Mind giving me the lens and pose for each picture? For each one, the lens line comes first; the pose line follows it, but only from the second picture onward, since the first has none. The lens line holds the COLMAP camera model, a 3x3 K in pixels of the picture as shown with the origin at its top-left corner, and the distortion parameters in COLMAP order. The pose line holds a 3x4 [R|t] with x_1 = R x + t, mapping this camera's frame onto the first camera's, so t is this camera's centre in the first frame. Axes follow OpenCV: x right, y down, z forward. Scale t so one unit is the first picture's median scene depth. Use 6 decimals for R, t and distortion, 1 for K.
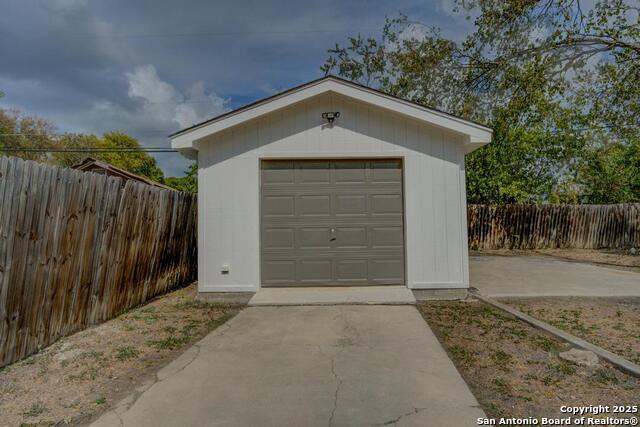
lens RADIAL K [[350.3, 0, 320.0], [0, 350.3, 213.5], [0, 0, 1]] dist [-0.045830, 0.000742]
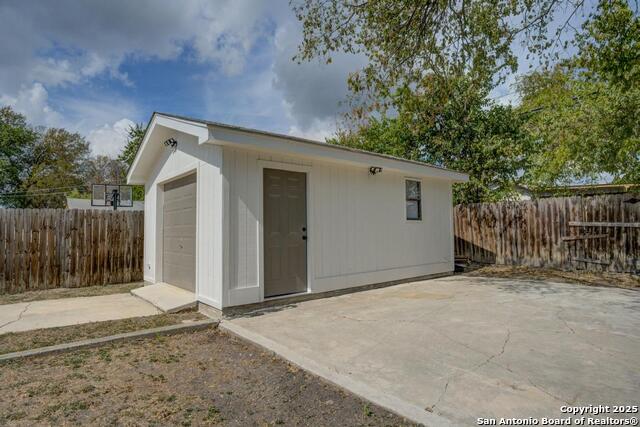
lens RADIAL K [[350.3, 0, 320.0], [0, 350.3, 213.5], [0, 0, 1]] dist [-0.045830, 0.000742]
pose [[0.655222, -0.035782, -0.754589, 1.319571], [0.034375, 0.999255, -0.017535, -0.002349], [0.754654, -0.014450, 0.655964, 0.642100]]
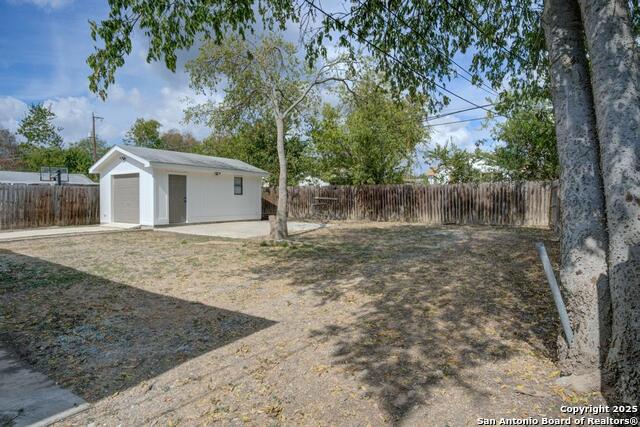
lens RADIAL K [[350.3, 0, 320.0], [0, 350.3, 213.5], [0, 0, 1]] dist [-0.045830, 0.000742]
pose [[0.850173, 0.033652, -0.525428, 2.847169], [0.006627, 0.997192, 0.074590, -0.050218], [0.526462, -0.066897, 0.847562, -0.479108]]
